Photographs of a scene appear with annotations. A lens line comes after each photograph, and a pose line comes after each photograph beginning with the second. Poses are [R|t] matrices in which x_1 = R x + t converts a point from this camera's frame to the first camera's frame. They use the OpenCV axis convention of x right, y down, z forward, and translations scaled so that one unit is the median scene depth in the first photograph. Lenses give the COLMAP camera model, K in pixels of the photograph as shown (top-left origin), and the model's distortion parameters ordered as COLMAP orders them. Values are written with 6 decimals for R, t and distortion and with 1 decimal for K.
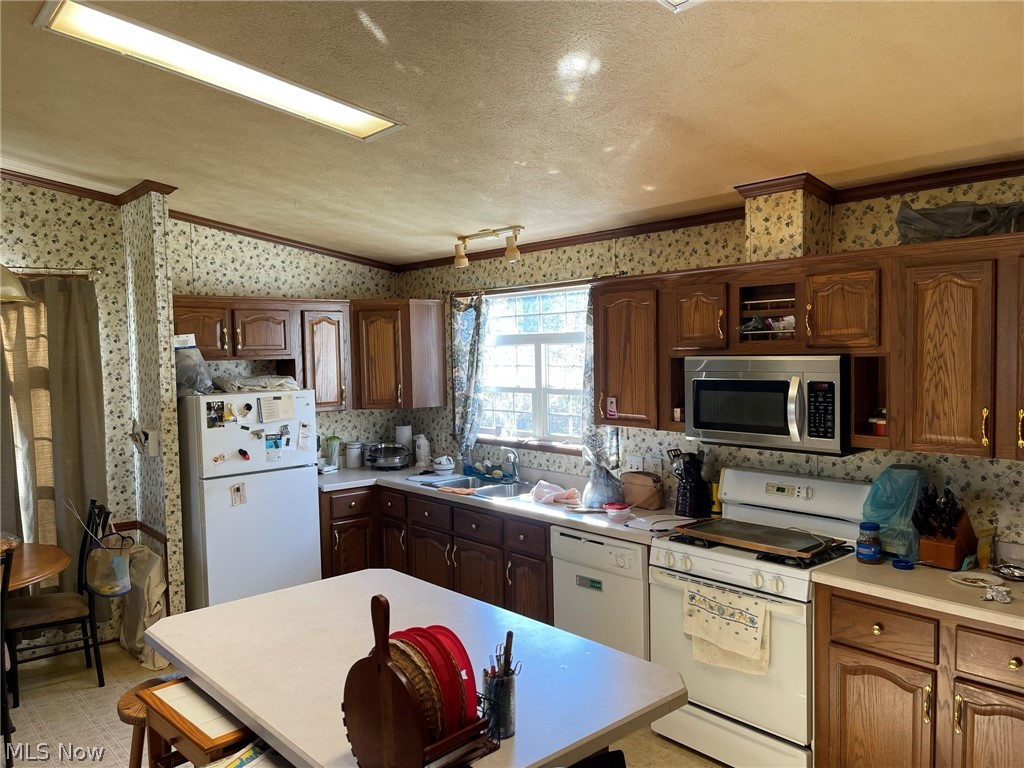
lens RADIAL K [[769.5, 0, 511.5], [0, 769.5, 383.2], [0, 0, 1]] dist [0.034043, -0.015849]
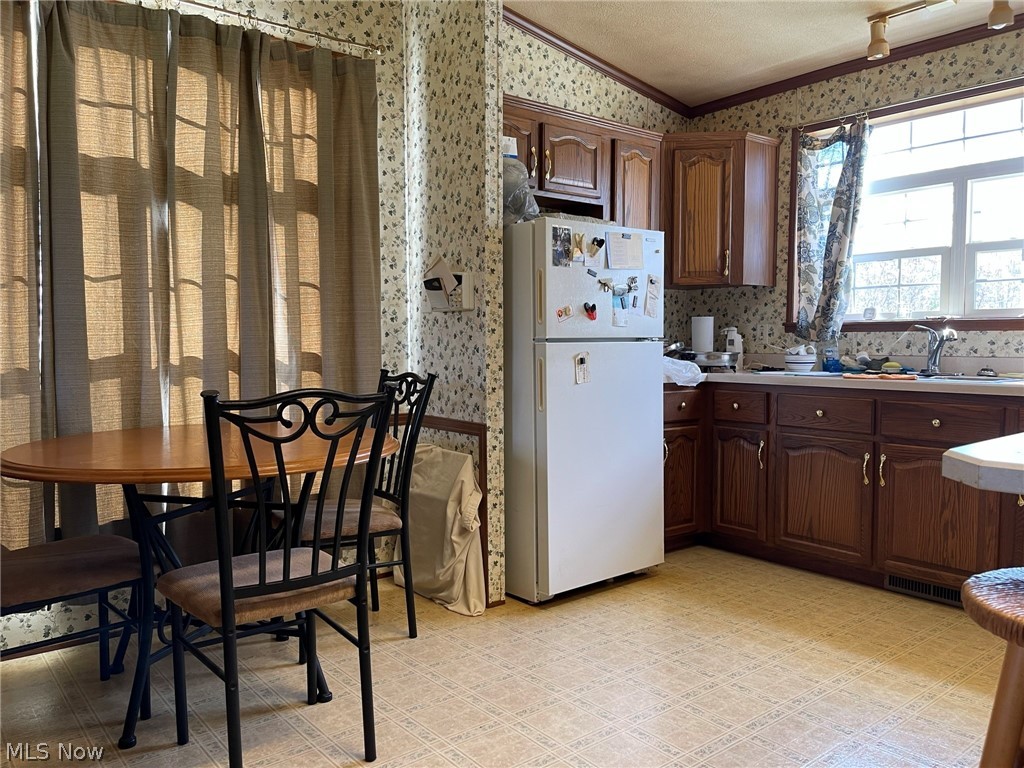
lens RADIAL K [[769.5, 0, 511.9], [0, 769.5, 386.7], [0, 0, 1]] dist [0.034043, -0.015849]
pose [[0.998723, 0.021019, -0.045930, -0.369168], [-0.020110, 0.999594, 0.020170, 0.141895], [0.046336, -0.019221, 0.998741, 0.297079]]
